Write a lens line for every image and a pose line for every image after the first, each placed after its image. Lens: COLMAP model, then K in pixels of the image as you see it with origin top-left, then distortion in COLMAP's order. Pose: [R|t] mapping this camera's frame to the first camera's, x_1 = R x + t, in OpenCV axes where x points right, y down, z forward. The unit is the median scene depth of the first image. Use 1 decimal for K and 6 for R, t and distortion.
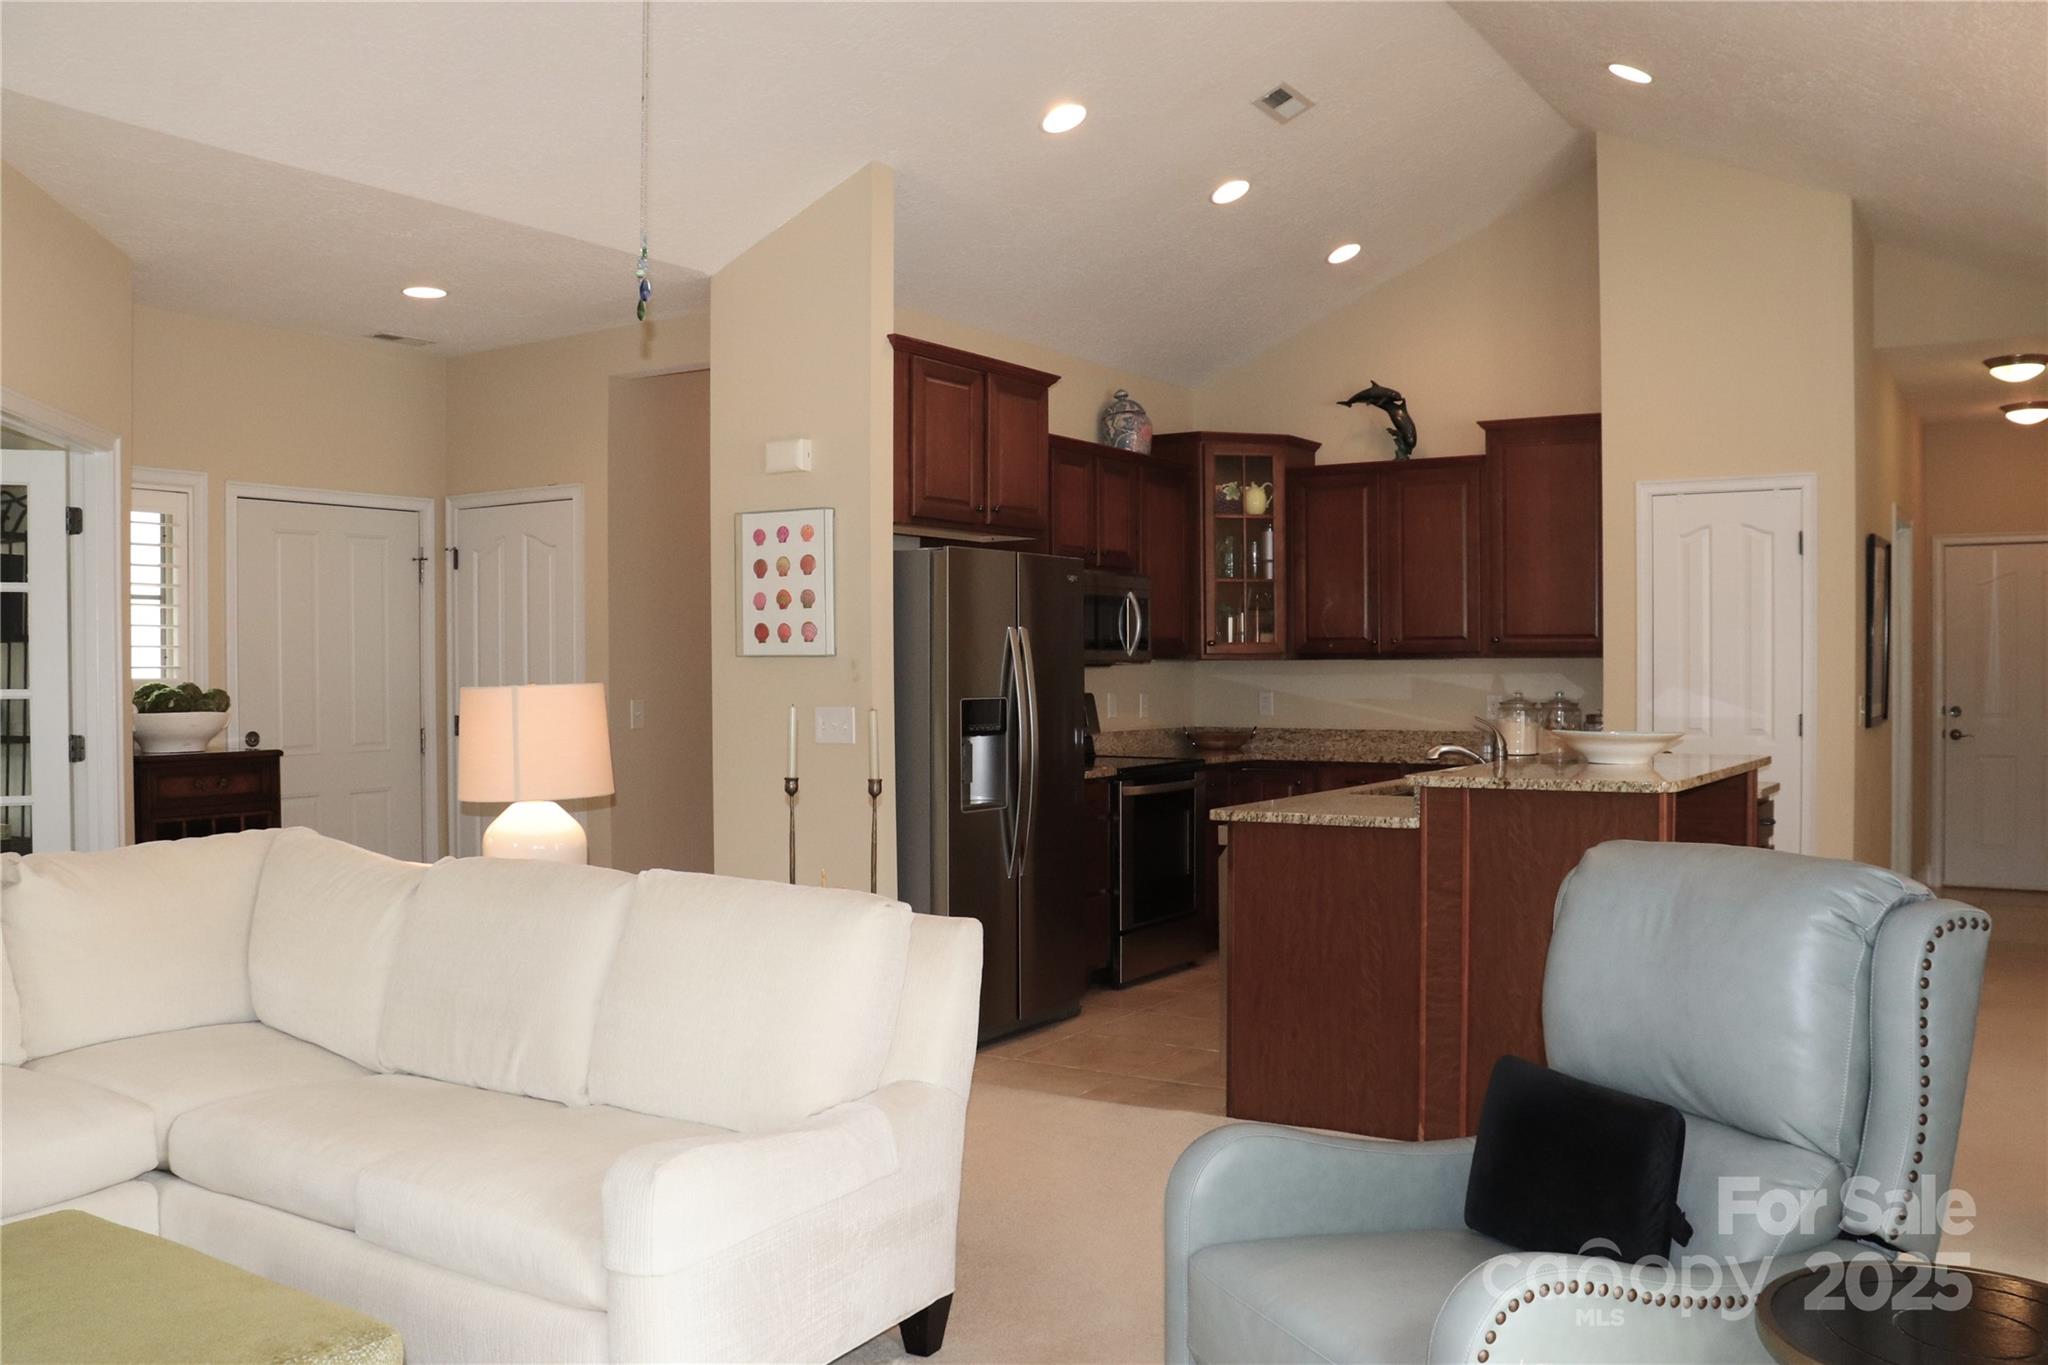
lens RADIAL K [[1688.6, 0, 1024.0], [0, 1688.6, 682.5], [0, 0, 1]] dist [-0.176010, 0.165914]
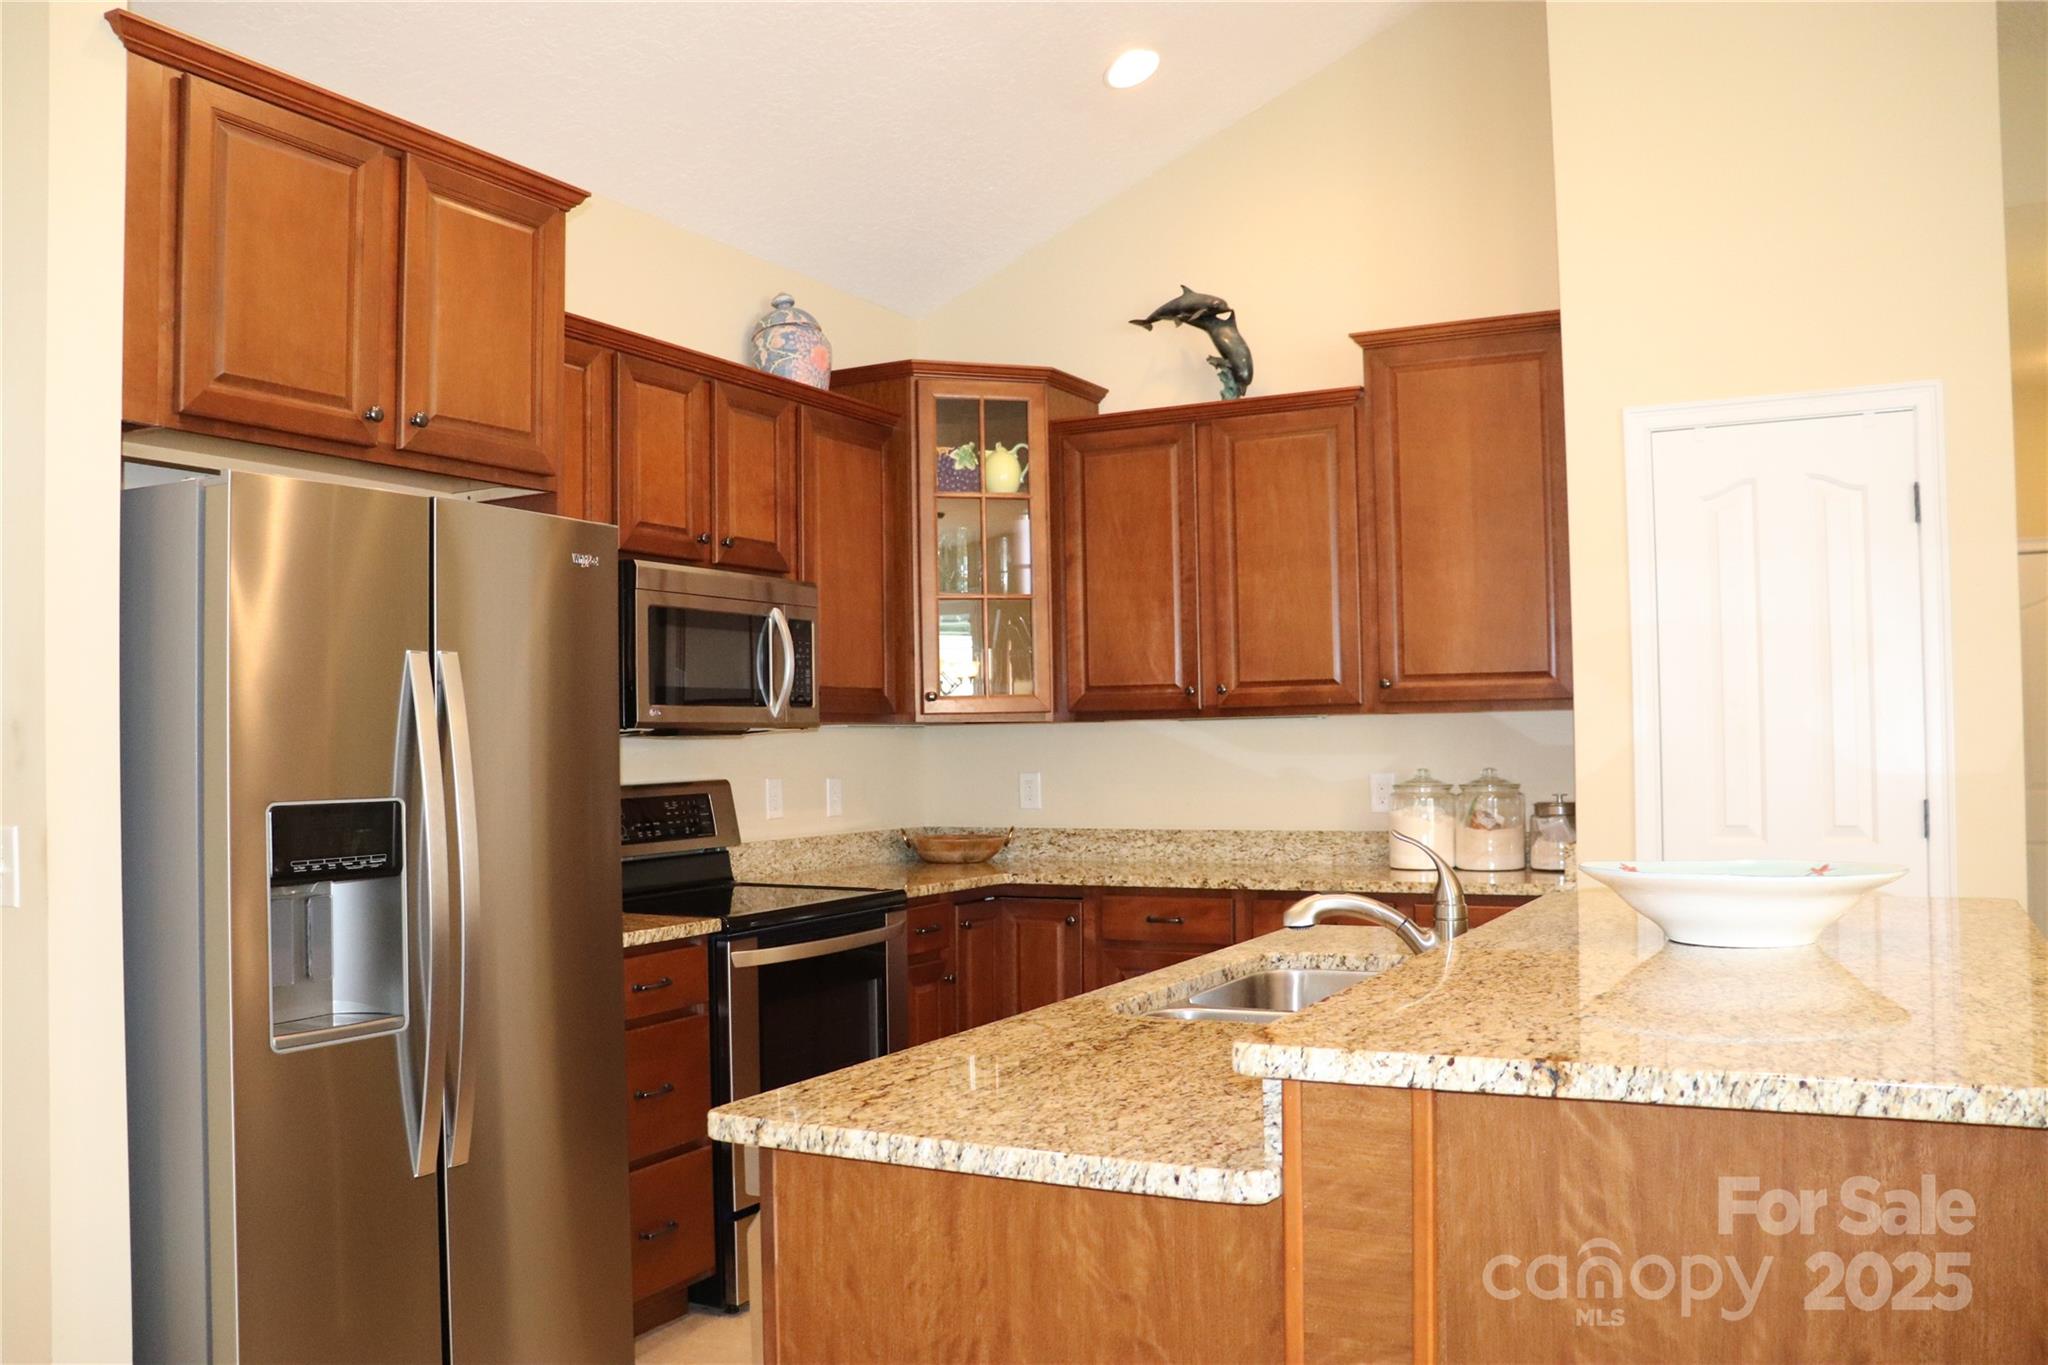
lens RADIAL K [[1688.6, 0, 1024.0], [0, 1688.6, 682.5], [0, 0, 1]] dist [-0.176010, 0.165914]
pose [[0.995642, -0.009292, 0.092794, 0.089216], [0.013453, 0.998927, -0.044316, -0.000530], [-0.092283, 0.045372, 0.994699, 0.383732]]
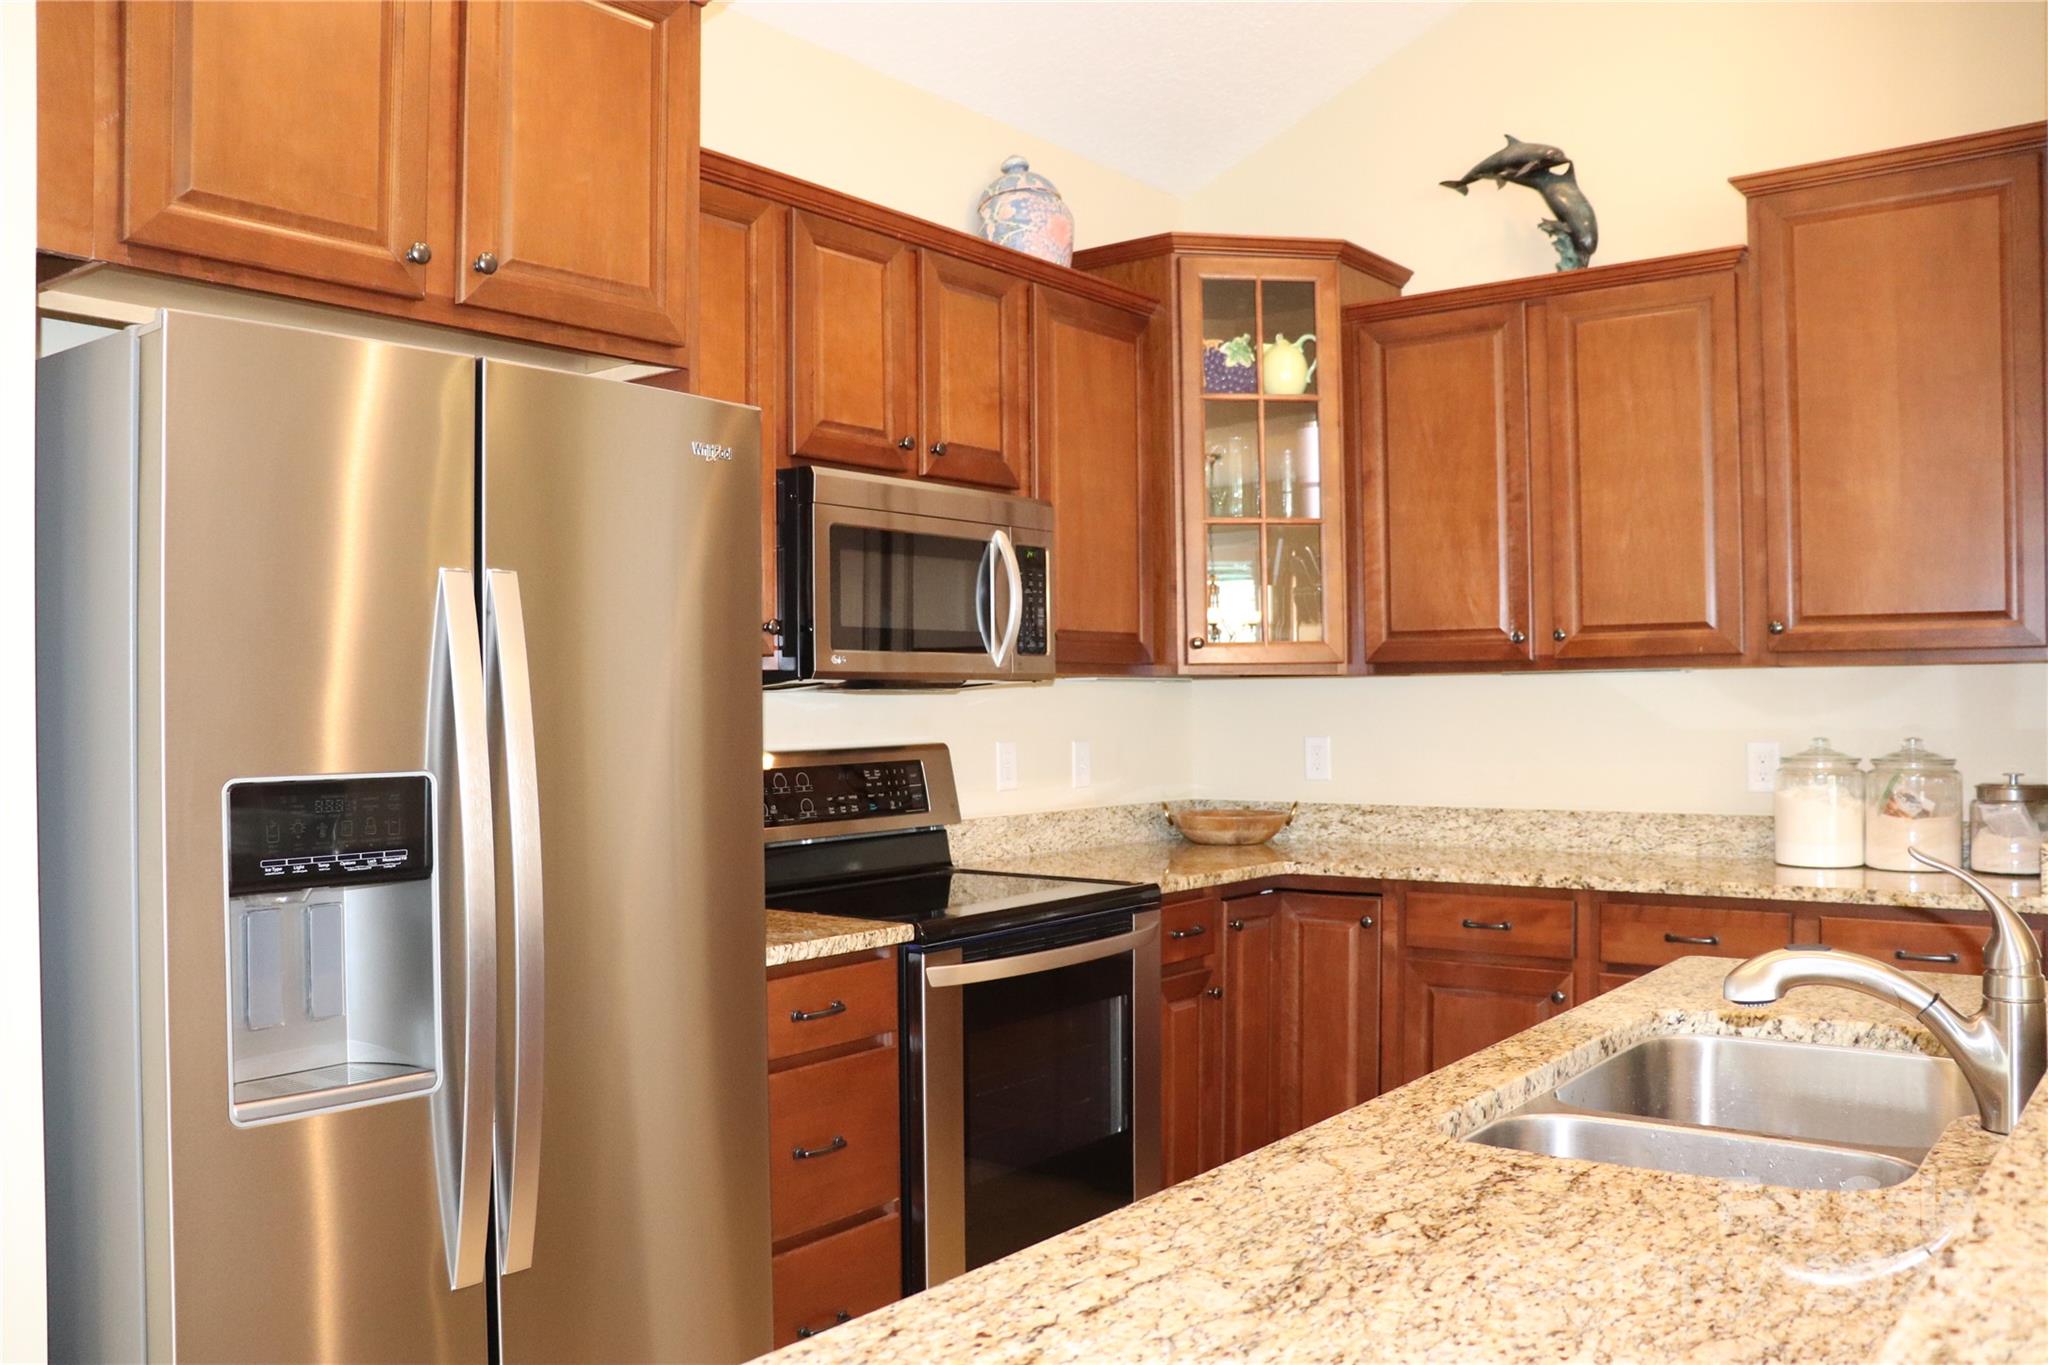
lens RADIAL K [[1688.6, 0, 1024.0], [0, 1688.6, 682.5], [0, 0, 1]] dist [-0.176010, 0.165914]
pose [[0.997011, -0.006351, -0.077003, 0.100177], [0.004800, 0.999782, -0.020306, -0.001487], [0.077116, 0.019876, 0.996824, 0.498088]]
